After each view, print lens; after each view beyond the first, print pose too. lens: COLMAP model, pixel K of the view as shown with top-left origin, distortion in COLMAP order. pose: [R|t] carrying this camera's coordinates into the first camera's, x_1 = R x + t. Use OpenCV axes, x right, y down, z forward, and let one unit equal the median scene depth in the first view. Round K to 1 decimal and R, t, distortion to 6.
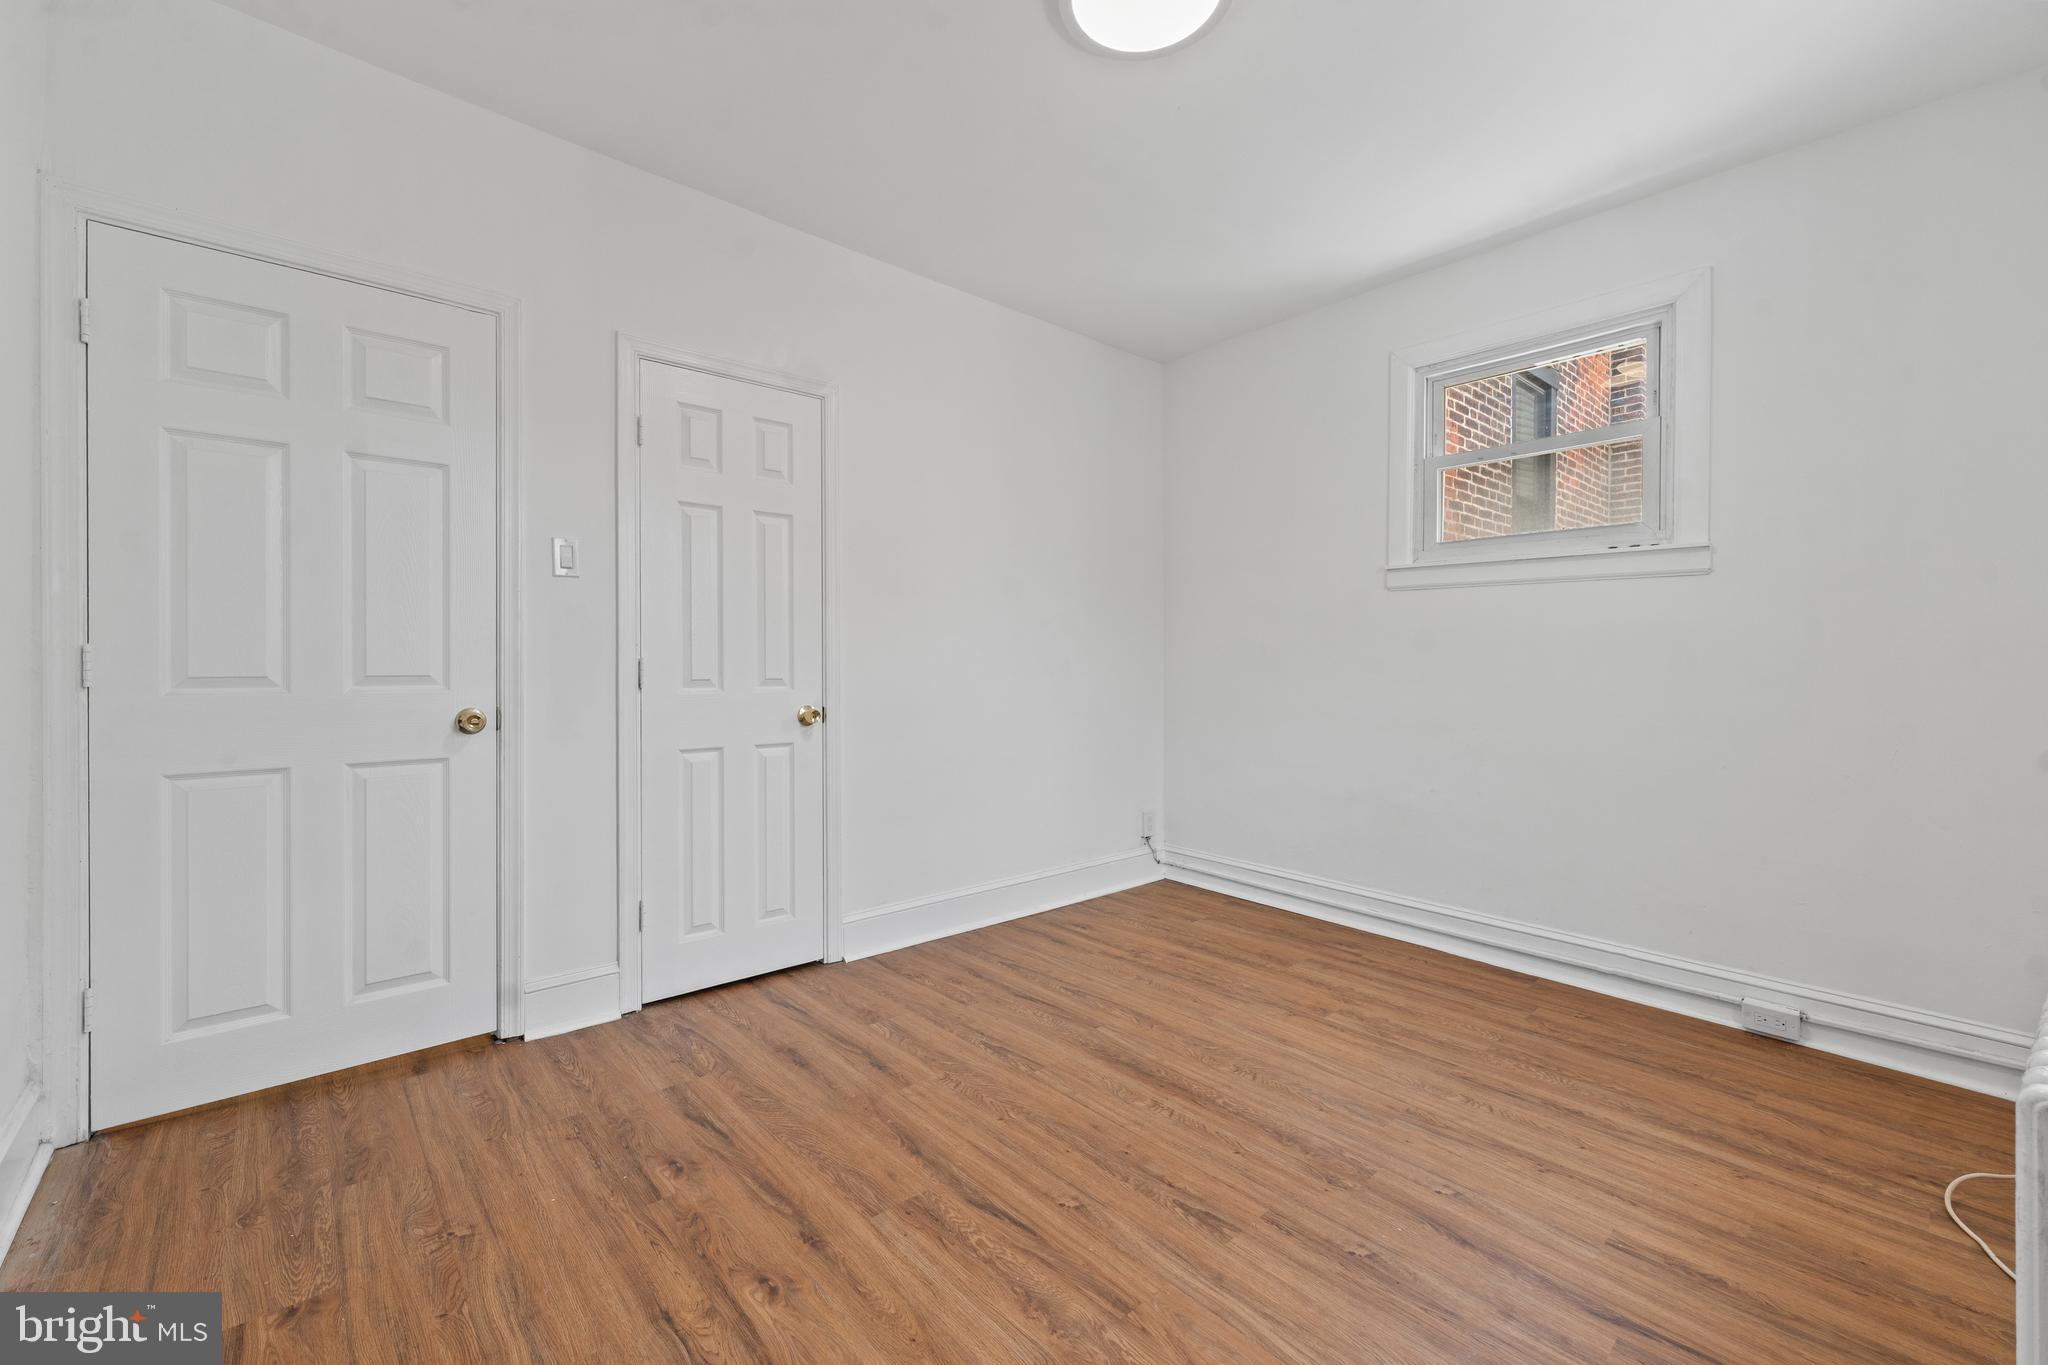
lens RADIAL K [[836.0, 0, 1005.8], [0, 836.0, 670.2], [0, 0, 1]] dist [0.000795, 0.000174]
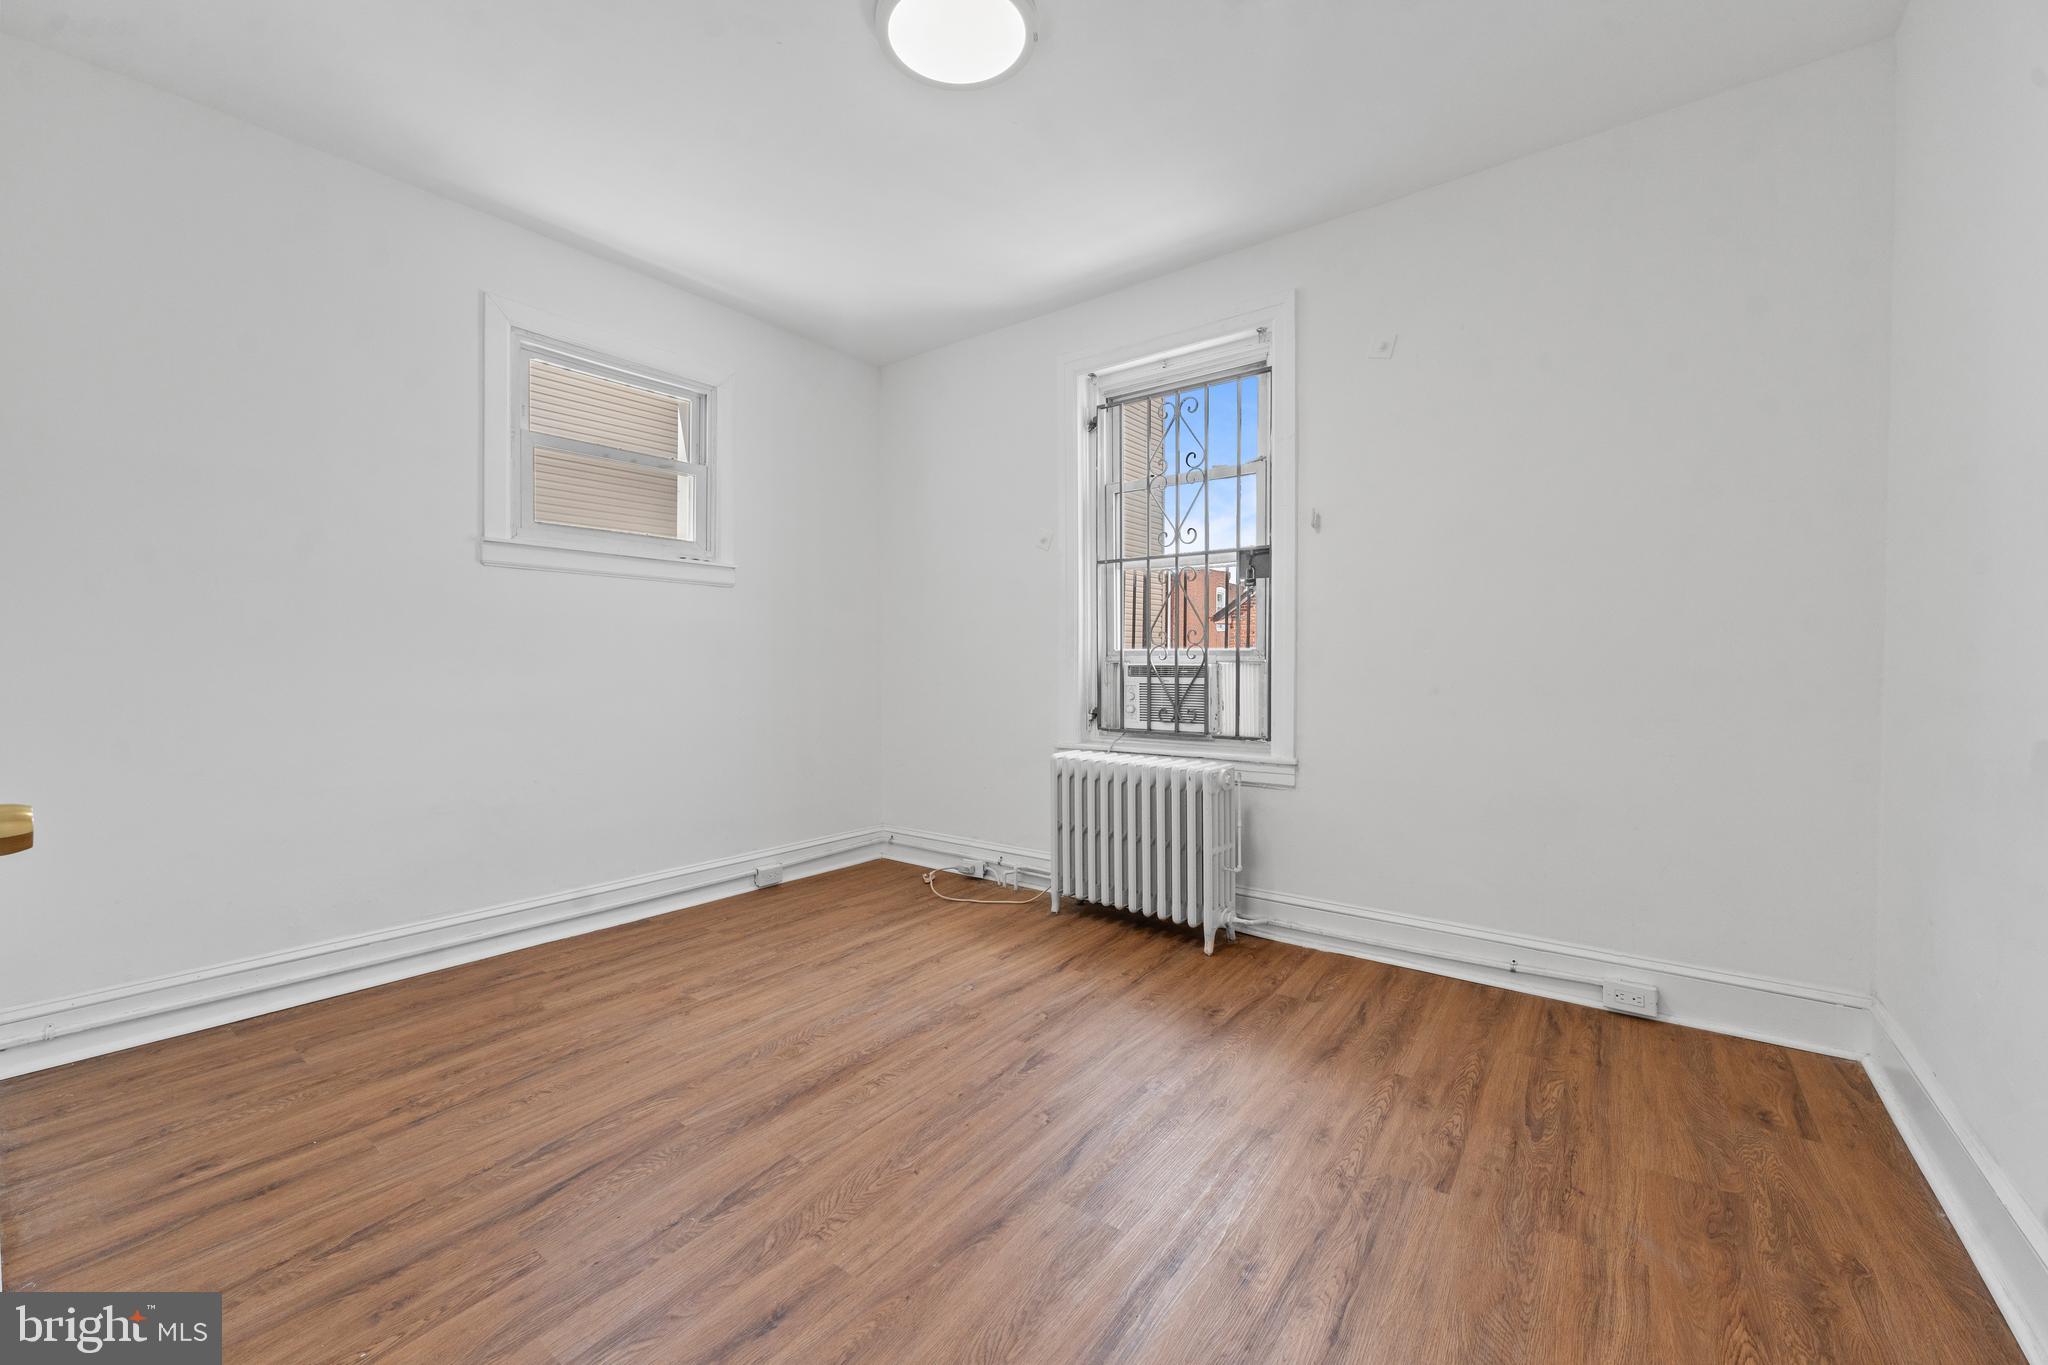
lens RADIAL K [[836.0, 0, 1005.5], [0, 836.0, 676.1], [0, 0, 1]] dist [0.000795, 0.000174]
pose [[-0.214911, -0.029720, 0.976181, -0.673370], [0.003350, 0.999509, 0.031168, -0.005445], [-0.976628, 0.009969, -0.214706, 0.853085]]
